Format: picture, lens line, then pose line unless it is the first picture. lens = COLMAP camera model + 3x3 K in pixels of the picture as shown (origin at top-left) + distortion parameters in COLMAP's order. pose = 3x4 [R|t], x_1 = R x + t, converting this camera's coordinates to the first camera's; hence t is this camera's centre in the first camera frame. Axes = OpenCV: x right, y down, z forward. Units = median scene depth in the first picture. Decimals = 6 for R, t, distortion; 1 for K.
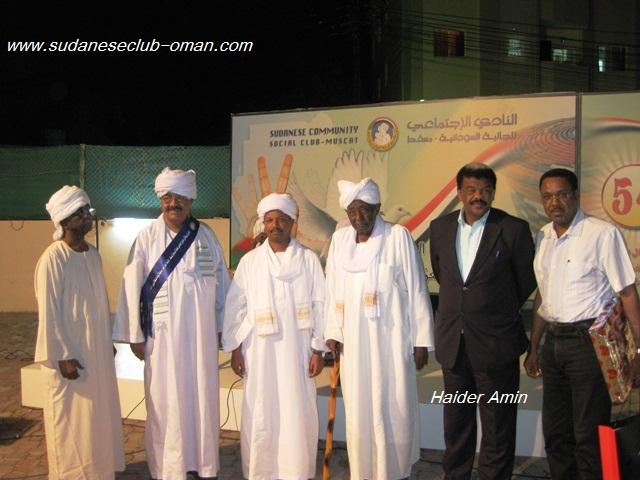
lens RADIAL K [[630.8, 0, 322.5], [0, 630.8, 234.4], [0, 0, 1]] dist [-0.069498, 0.000000]
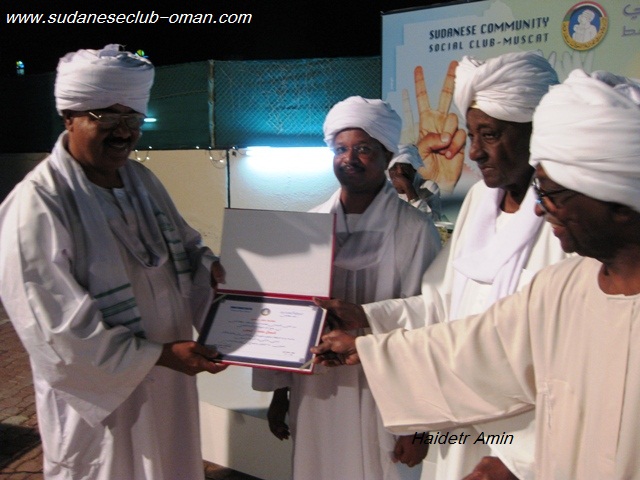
lens RADIAL K [[630.8, 0, 326.1], [0, 630.8, 240.4], [0, 0, 1]] dist [-0.069498, 0.000000]
pose [[0.958015, 0.038198, -0.284163, 0.023650], [-0.003104, 0.992410, 0.122937, -0.005374], [0.286702, -0.116893, 0.950862, 0.230806]]
